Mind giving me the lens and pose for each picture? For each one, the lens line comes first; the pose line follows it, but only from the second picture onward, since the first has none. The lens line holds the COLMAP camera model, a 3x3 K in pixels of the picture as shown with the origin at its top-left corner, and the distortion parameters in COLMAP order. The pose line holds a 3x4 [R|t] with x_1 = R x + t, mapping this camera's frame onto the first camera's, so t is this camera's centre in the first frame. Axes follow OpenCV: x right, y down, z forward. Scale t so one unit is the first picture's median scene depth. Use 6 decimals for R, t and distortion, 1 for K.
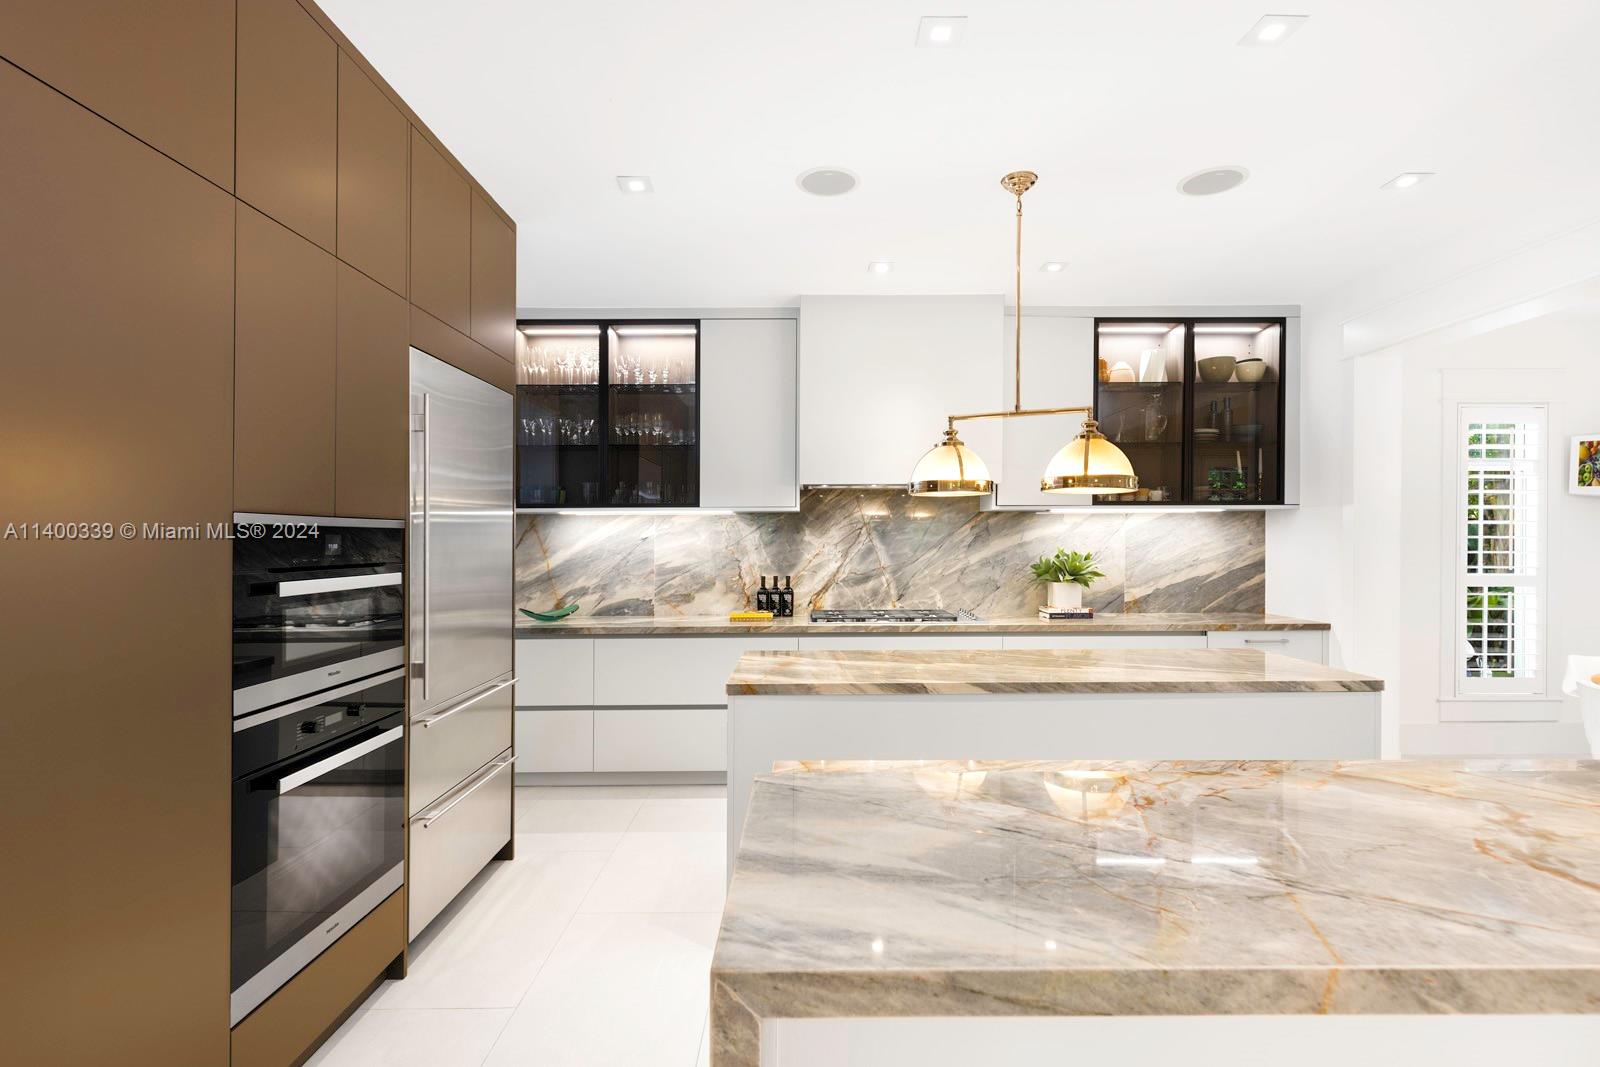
lens RADIAL K [[734.2, 0, 799.0], [0, 734.2, 532.9], [0, 0, 1]] dist [0.006027, -0.000384]
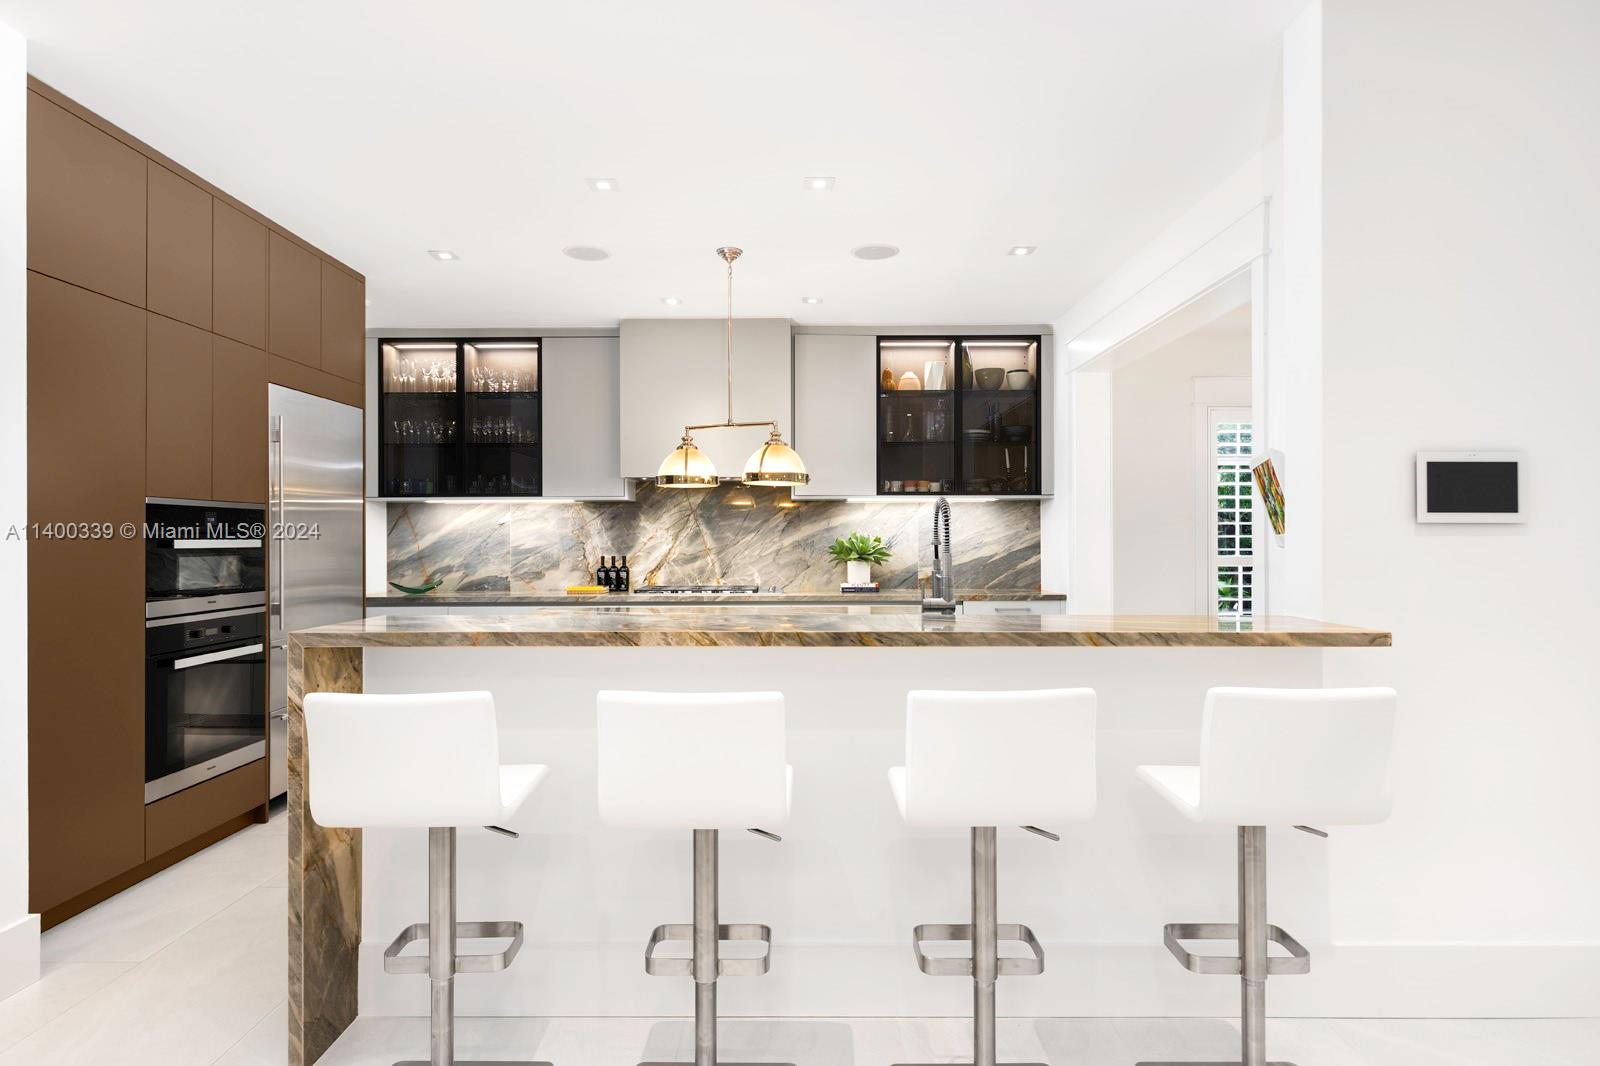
lens RADIAL K [[863.4, 0, 802.3], [0, 863.4, 532.7], [0, 0, 1]] dist [0.001745, 0.002267]
pose [[0.999935, 0.001104, -0.011358, 0.290953], [-0.001074, 0.999996, 0.002714, 0.018531], [0.011361, -0.002702, 0.999932, -0.370038]]
